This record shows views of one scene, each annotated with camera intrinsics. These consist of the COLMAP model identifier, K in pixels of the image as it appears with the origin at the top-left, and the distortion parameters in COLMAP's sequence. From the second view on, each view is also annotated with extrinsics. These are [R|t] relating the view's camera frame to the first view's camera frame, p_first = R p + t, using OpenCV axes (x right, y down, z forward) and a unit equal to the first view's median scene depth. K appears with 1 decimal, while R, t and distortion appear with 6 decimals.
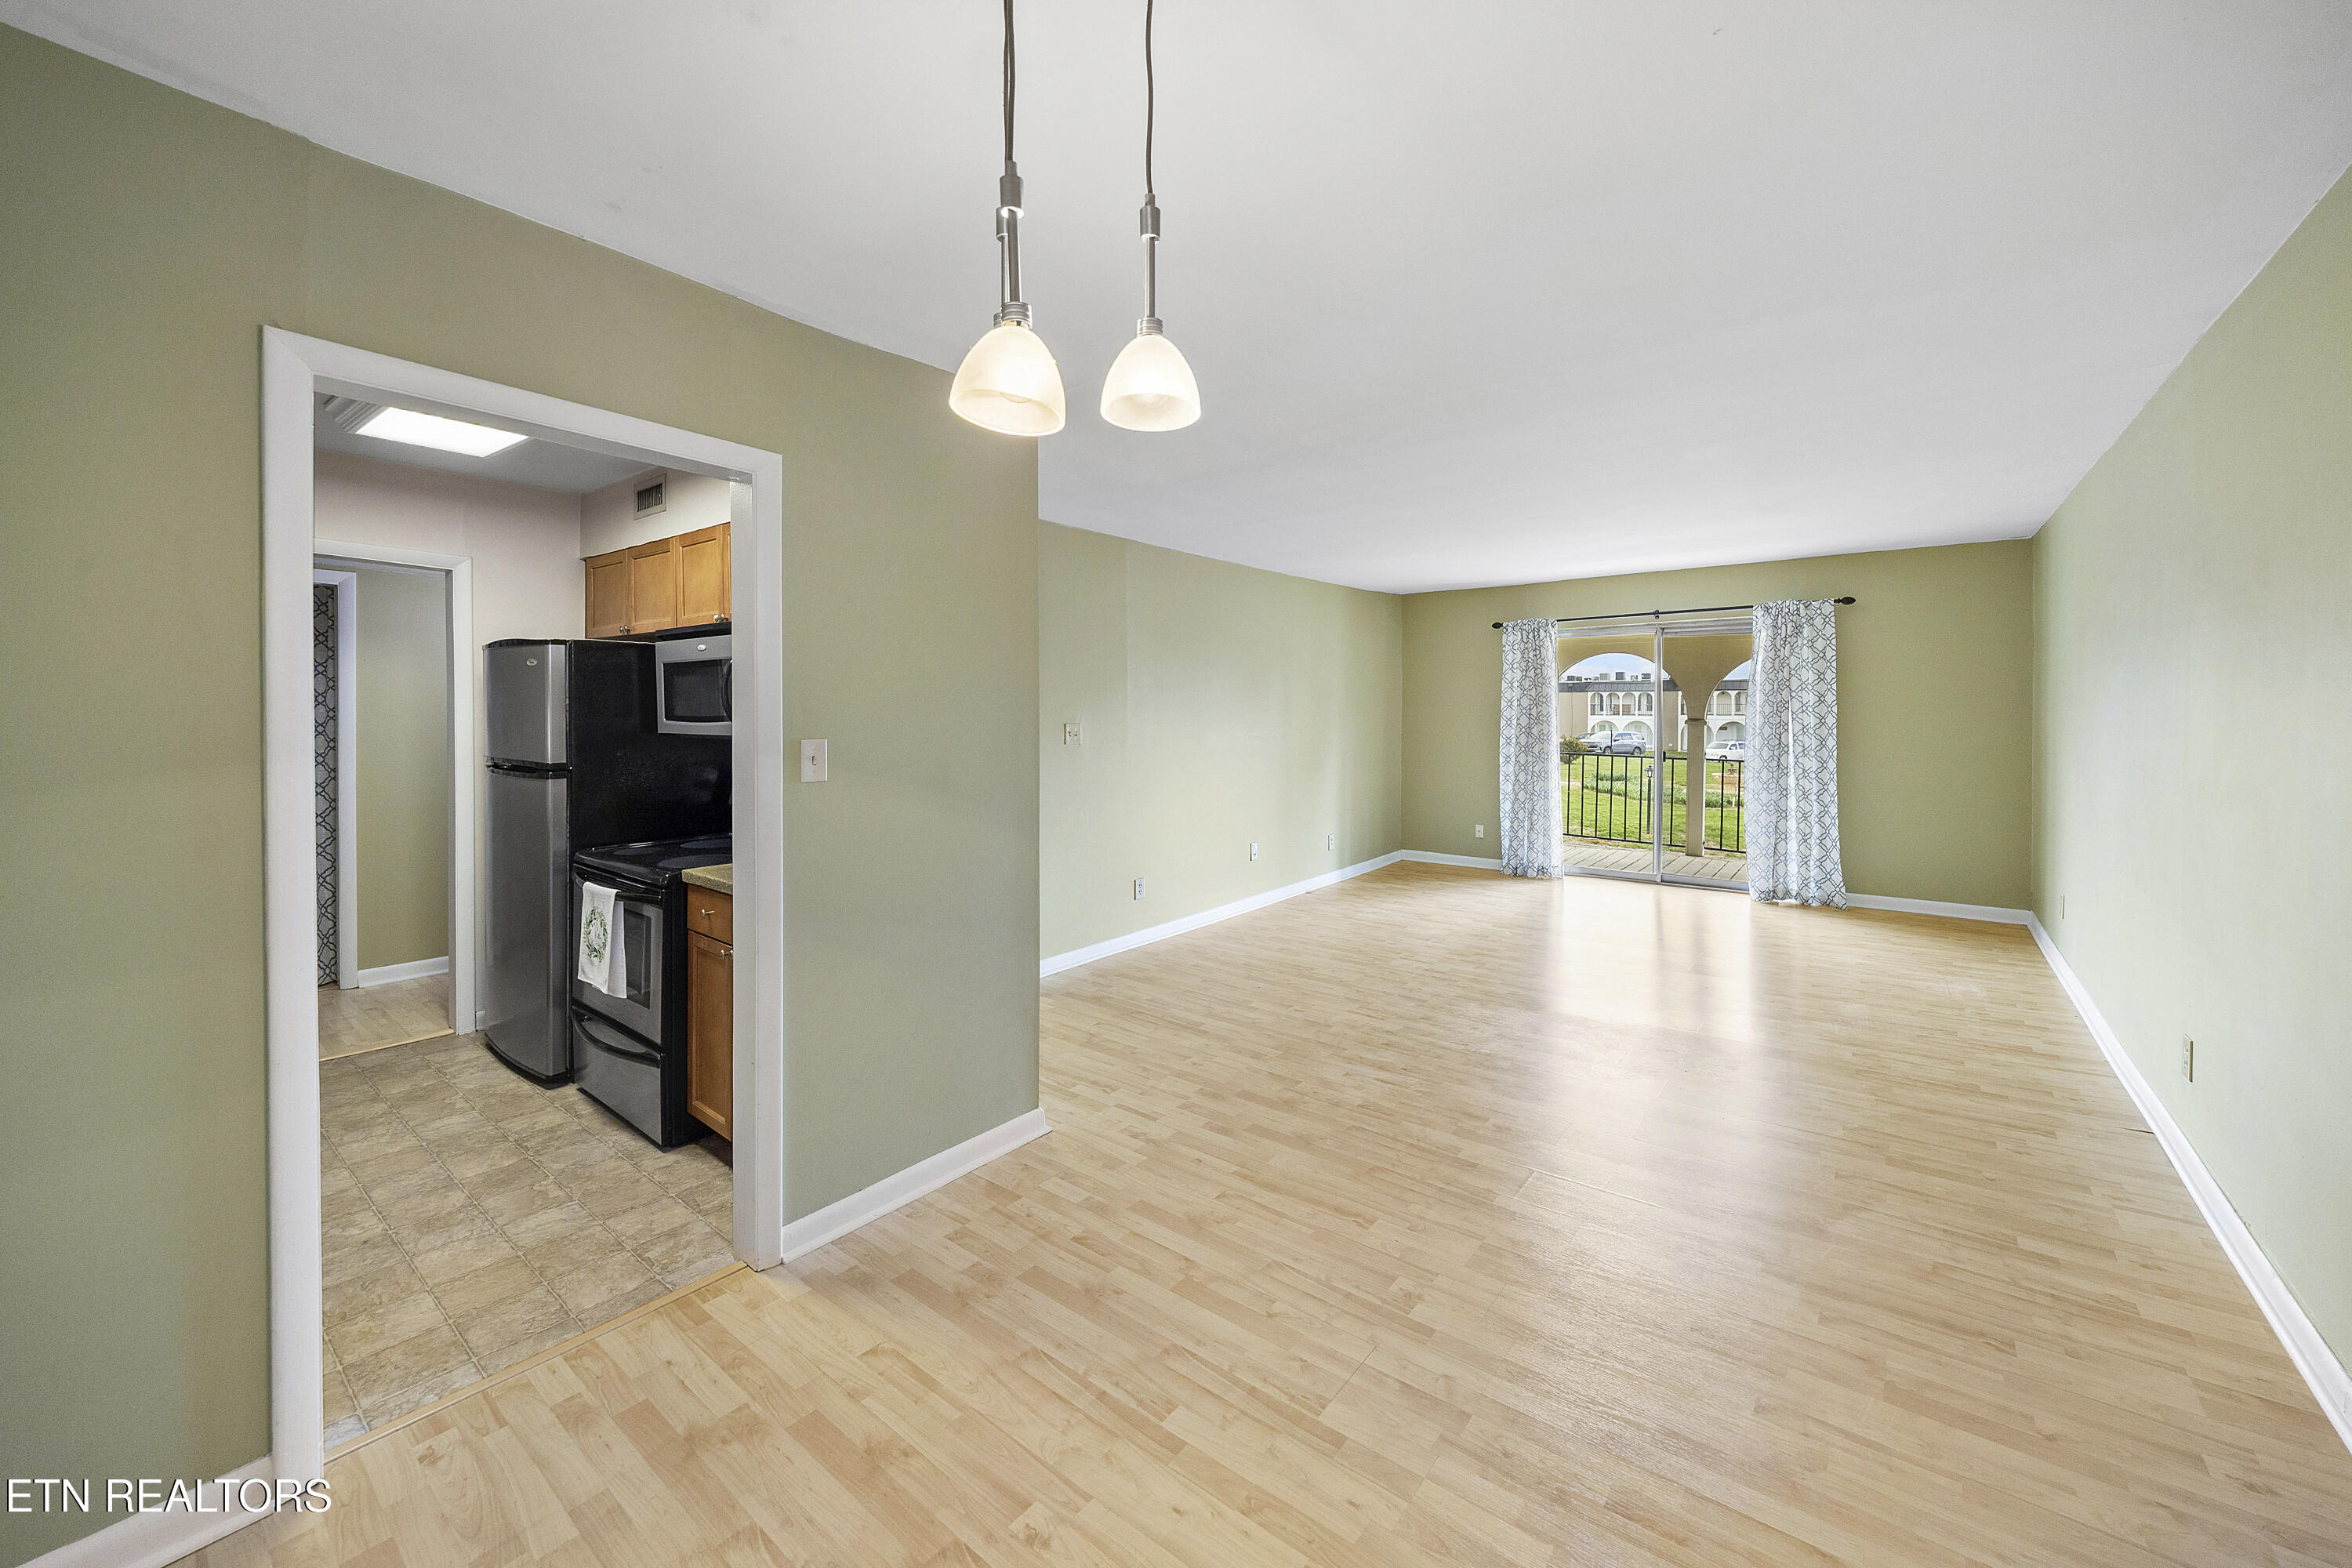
lens RADIAL K [[920.5, 0, 1091.7], [0, 920.5, 705.2], [0, 0, 1]] dist [-0.002166, -0.000648]
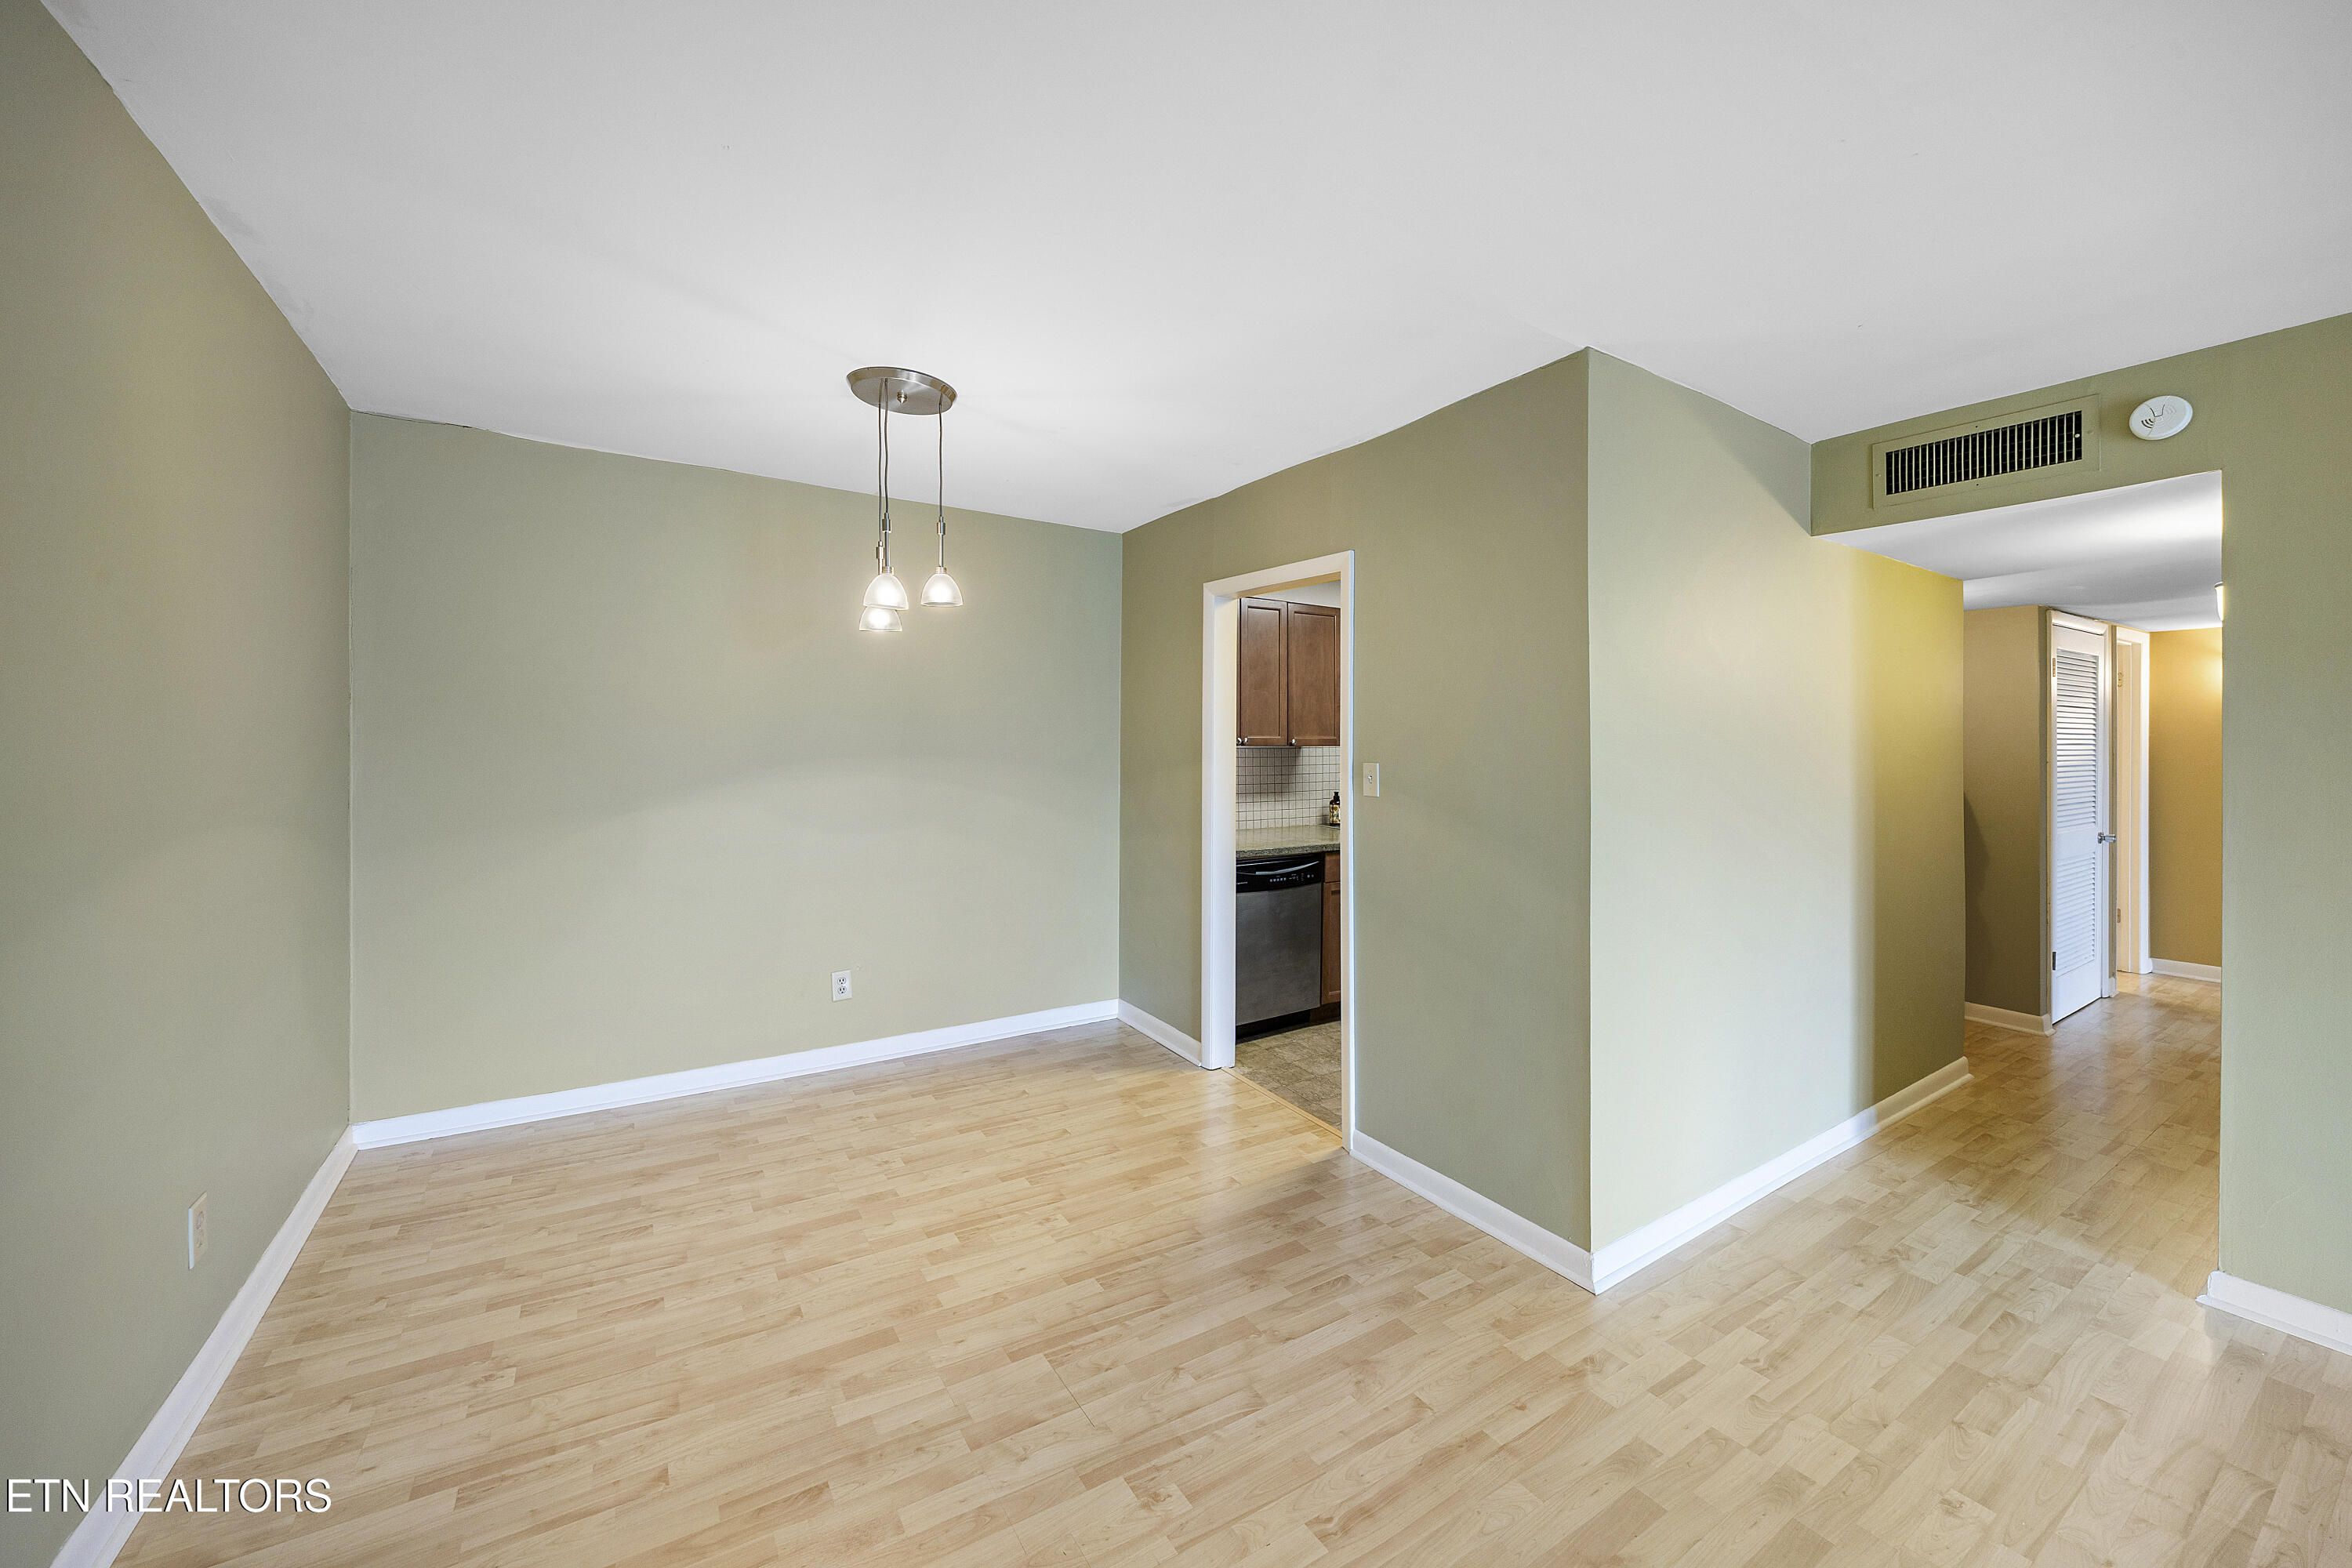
lens RADIAL K [[920.5, 0, 1234.5], [0, 920.5, 736.4], [0, 0, 1]] dist [-0.002166, -0.000648]
pose [[-0.249308, -0.005205, -0.968410, 0.693695], [-0.006538, 0.999972, -0.003692, 0.004569], [0.968402, 0.005411, -0.249335, 0.807453]]
